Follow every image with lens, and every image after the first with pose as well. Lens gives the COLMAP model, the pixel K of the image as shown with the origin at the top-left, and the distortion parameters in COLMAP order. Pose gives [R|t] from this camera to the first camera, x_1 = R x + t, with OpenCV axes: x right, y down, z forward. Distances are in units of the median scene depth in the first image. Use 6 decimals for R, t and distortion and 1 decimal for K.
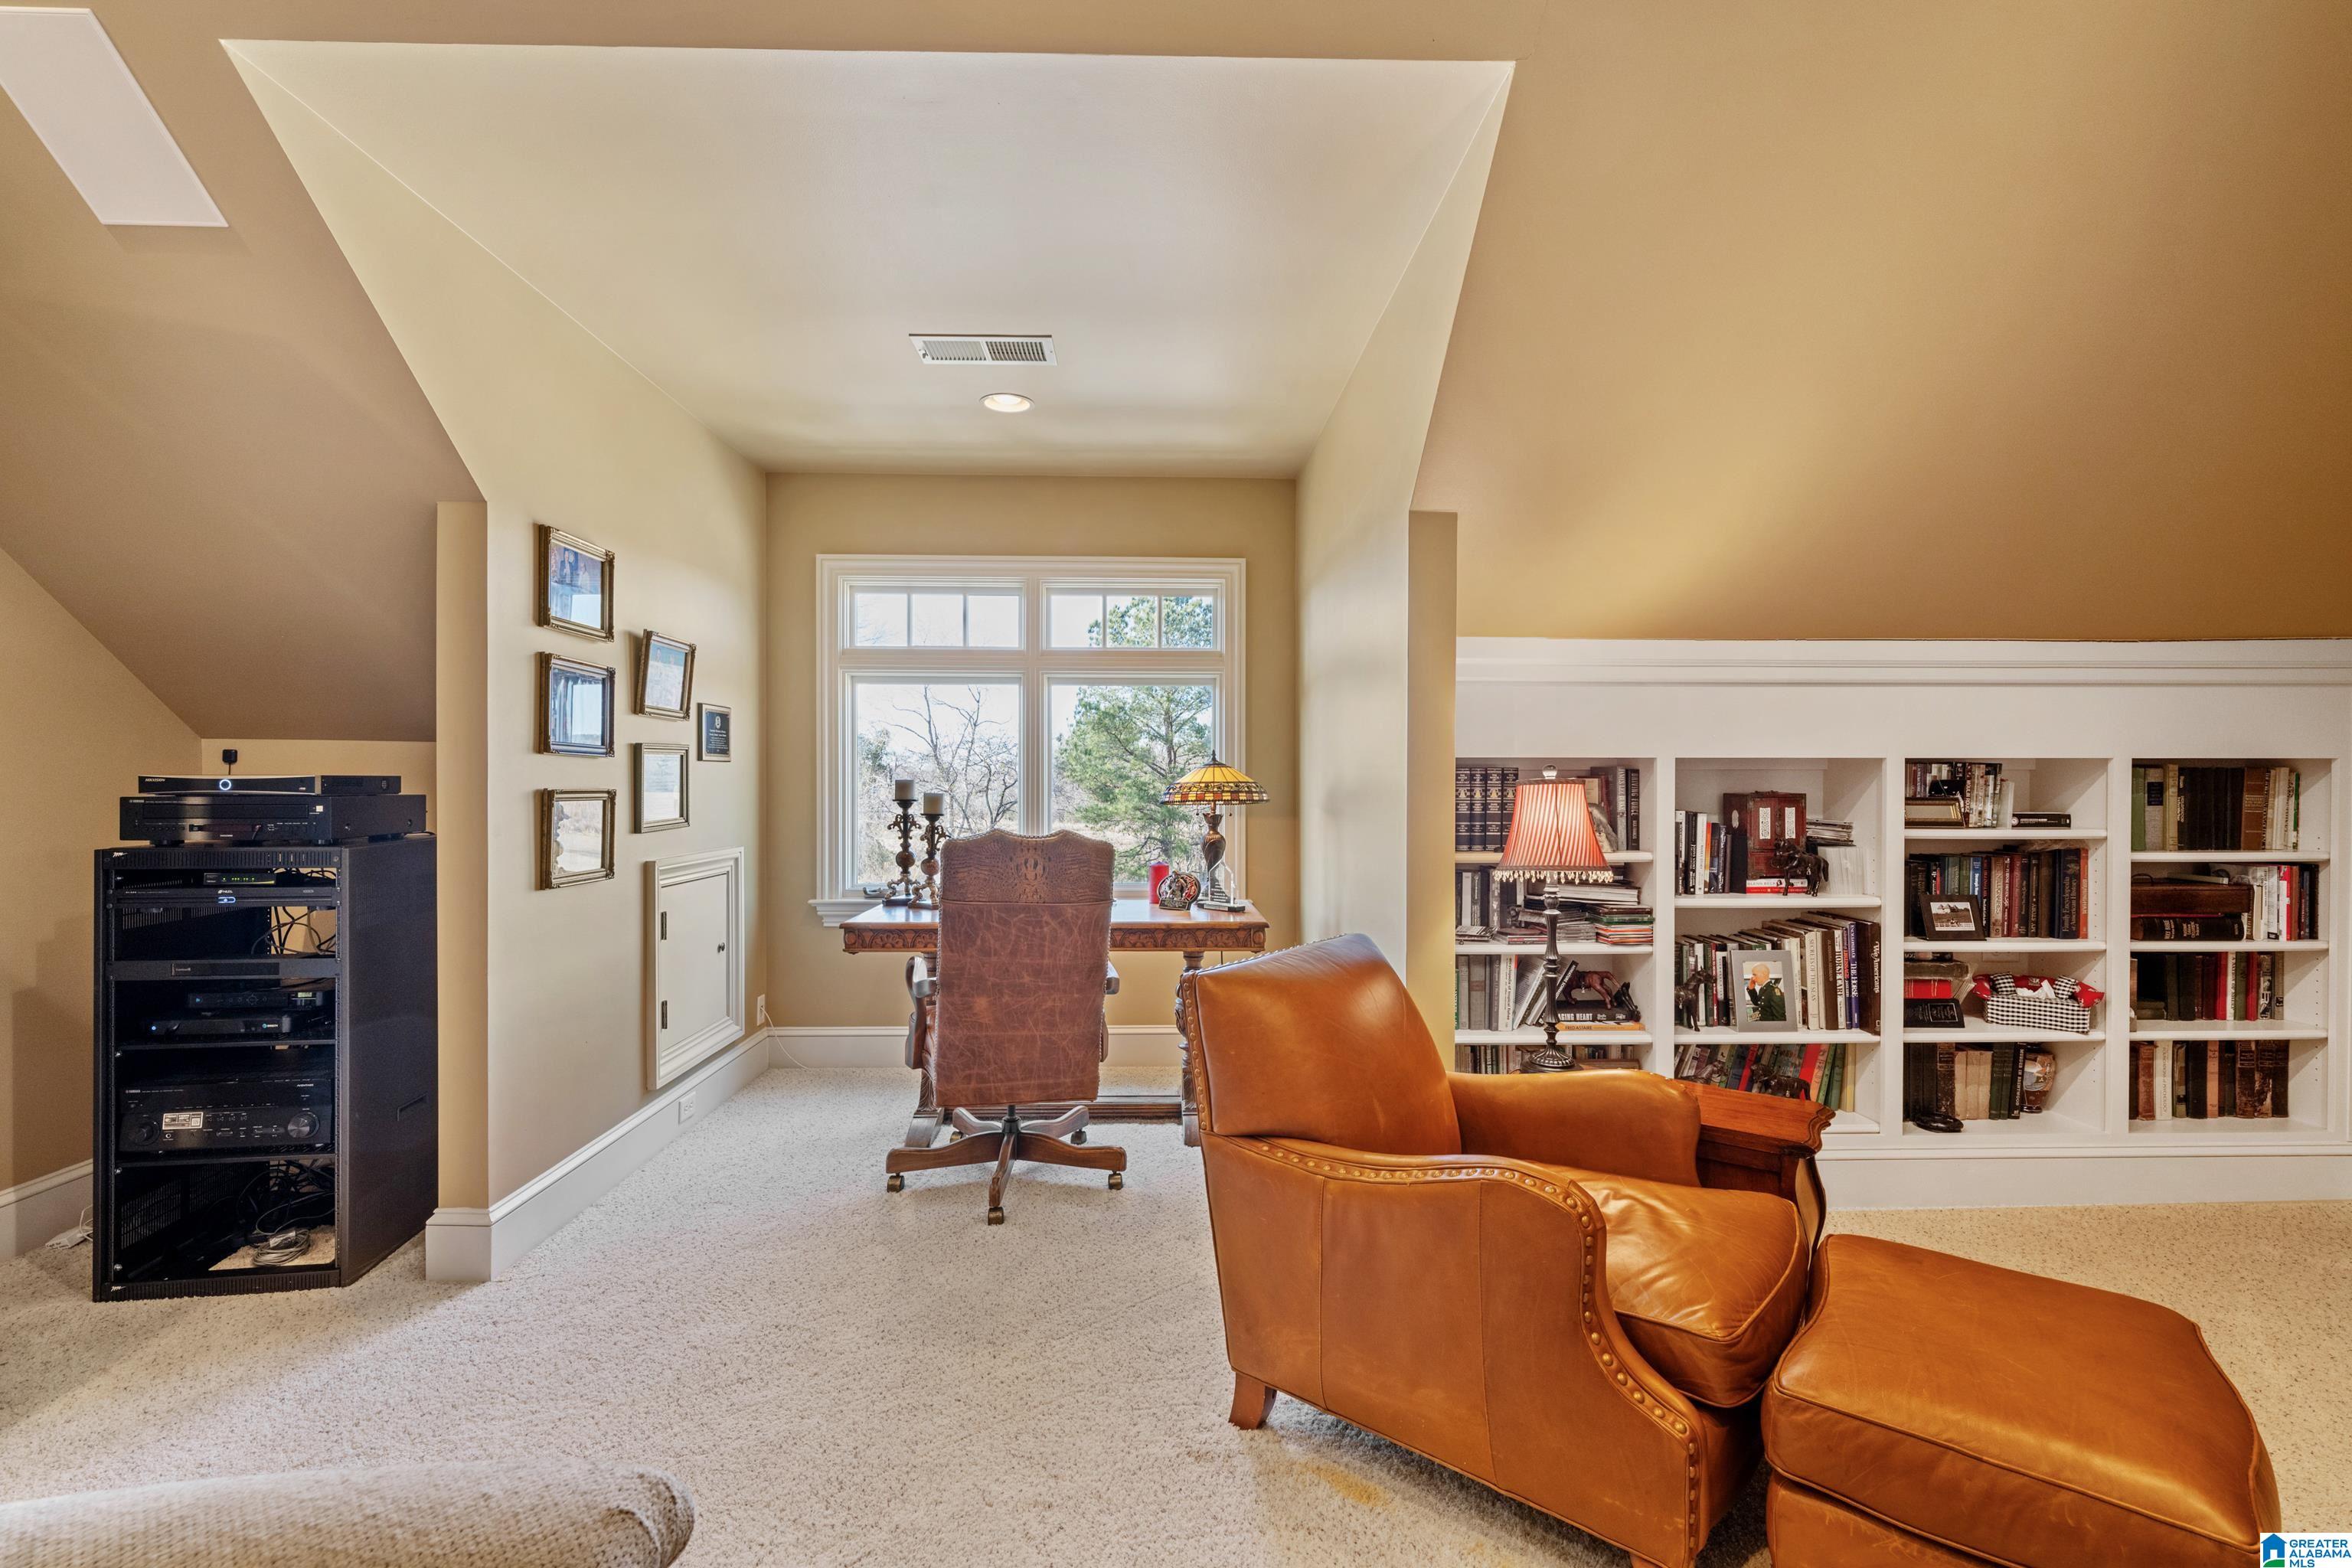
lens RADIAL K [[1029.5, 0, 1183.2], [0, 1029.5, 786.8], [0, 0, 1]] dist [-0.005488, -0.000597]
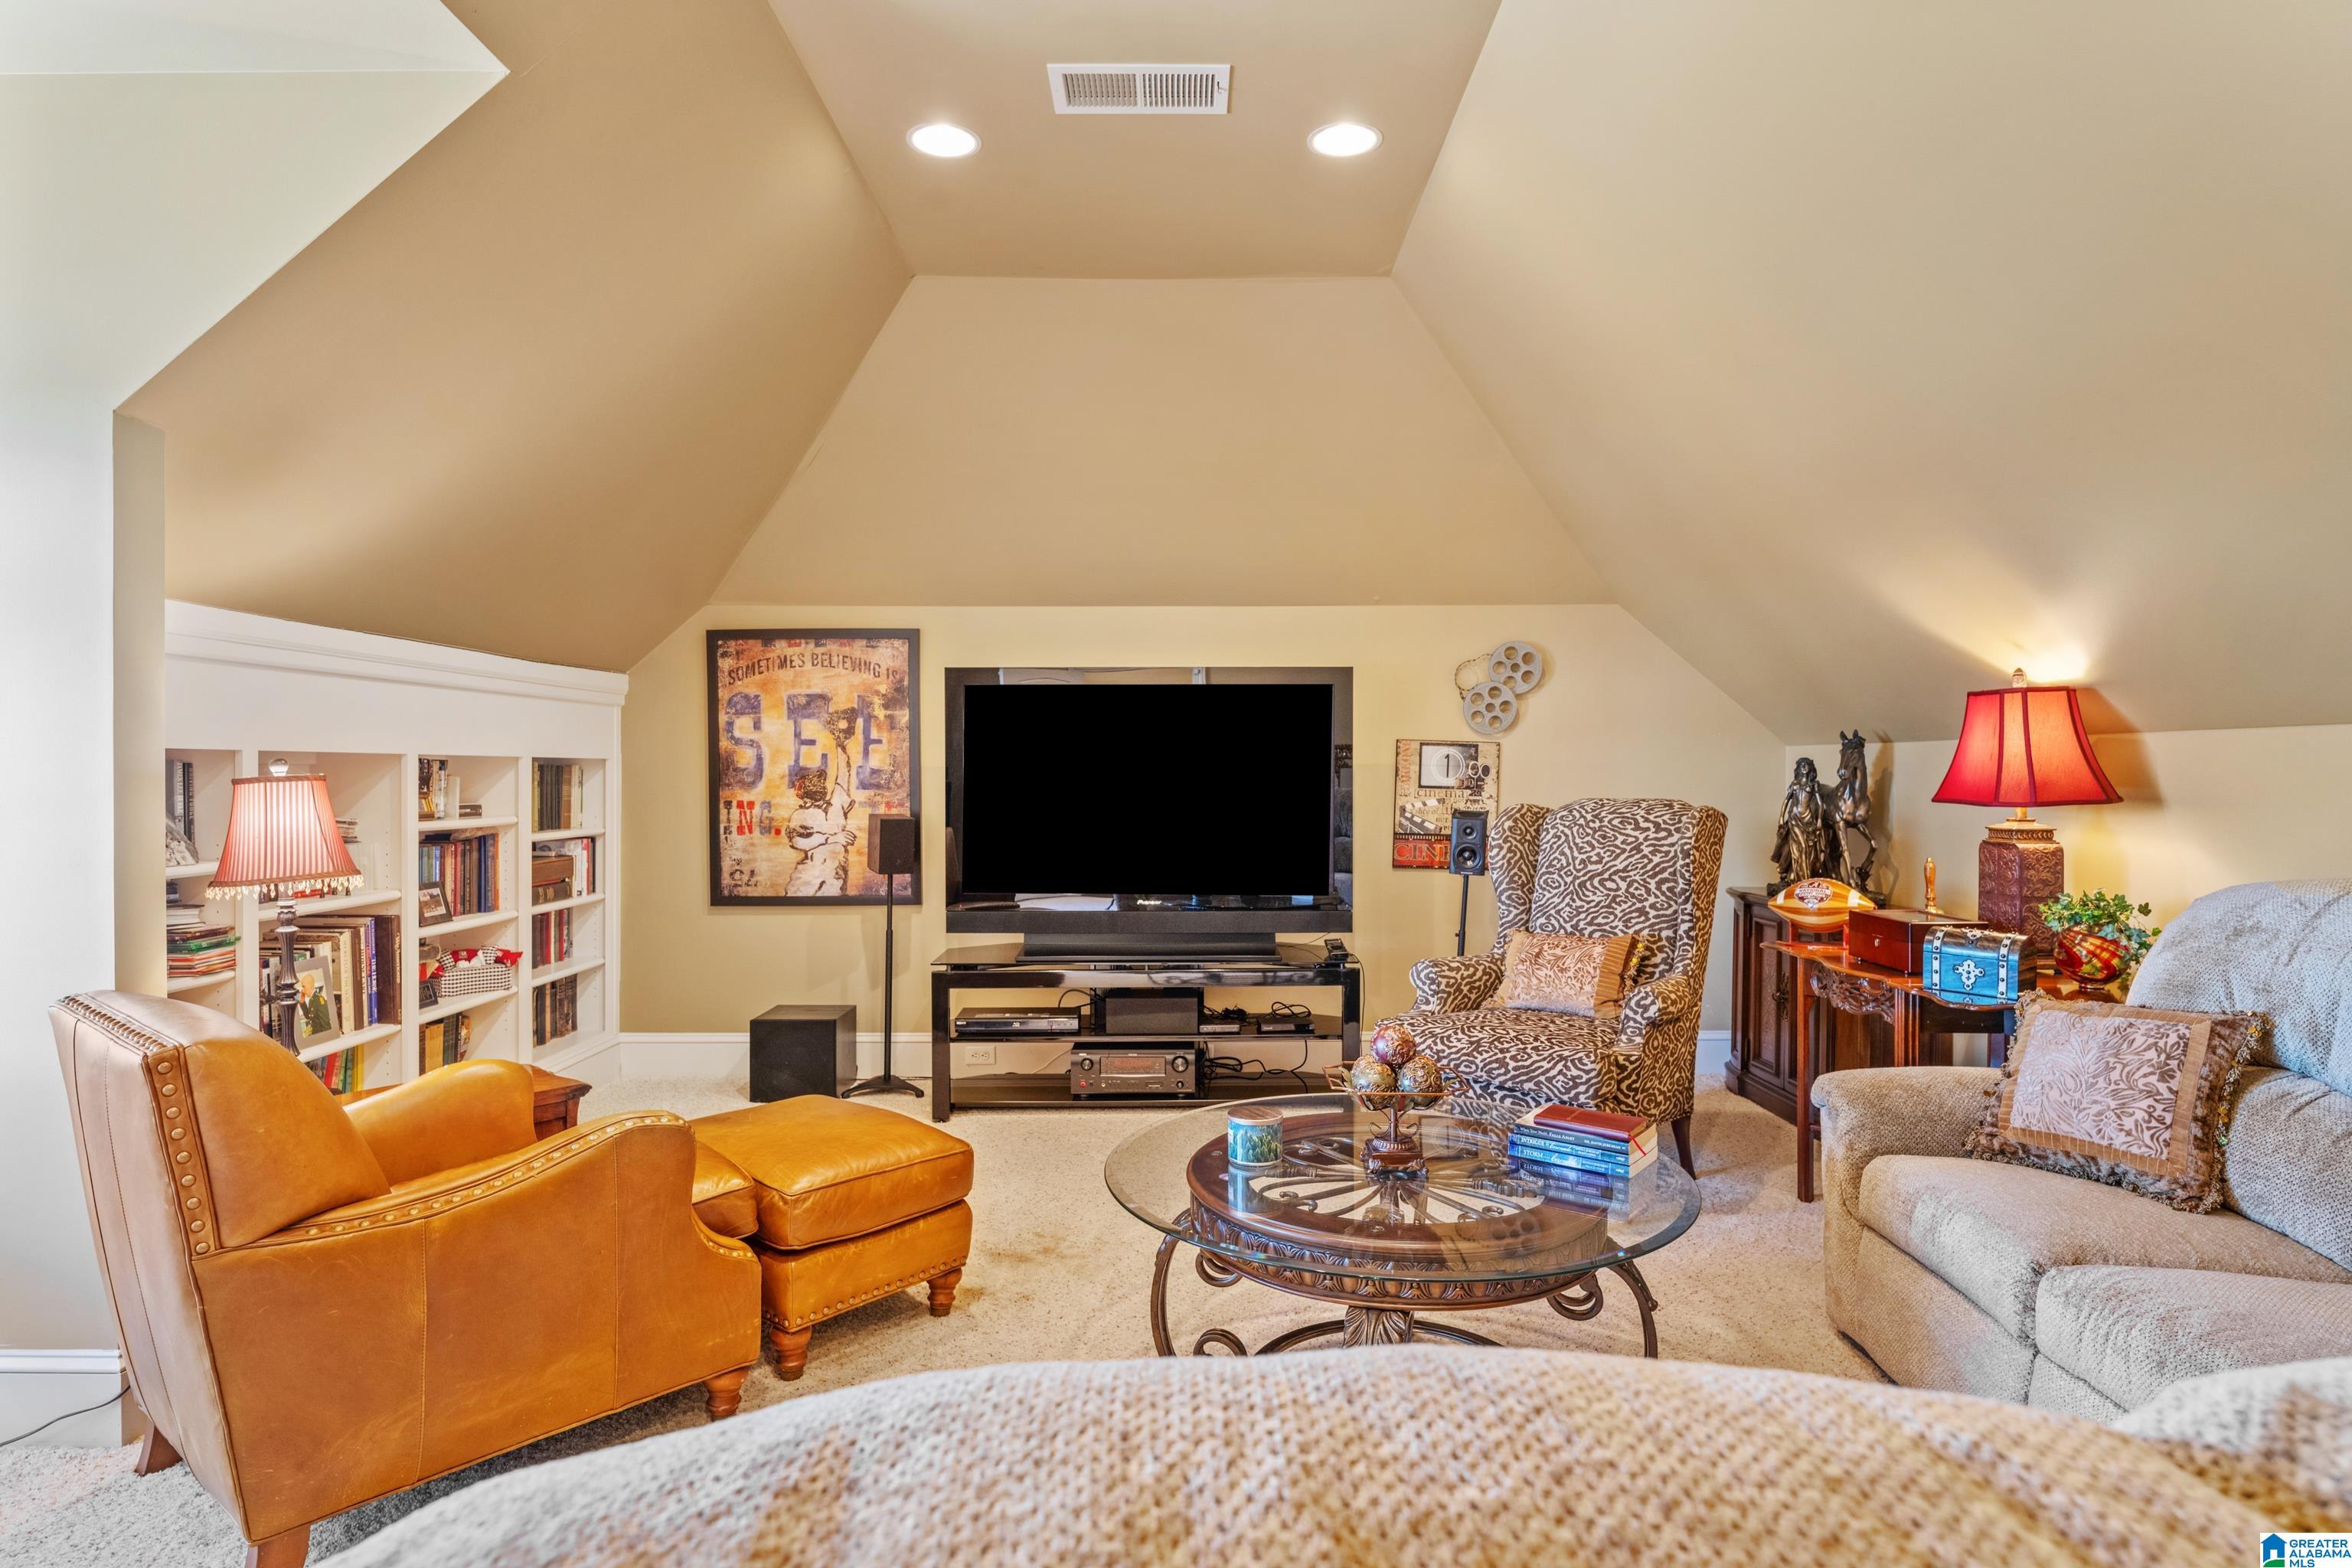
lens RADIAL K [[1262.8, 0, 1180.9], [0, 1262.8, 783.2], [0, 0, 1]] dist [0.000669, 0.000069]
pose [[0.042061, -0.007997, 0.999083, -0.538843], [0.004082, 0.999961, 0.007832, -0.005347], [-0.999107, 0.003748, 0.042092, 0.163885]]
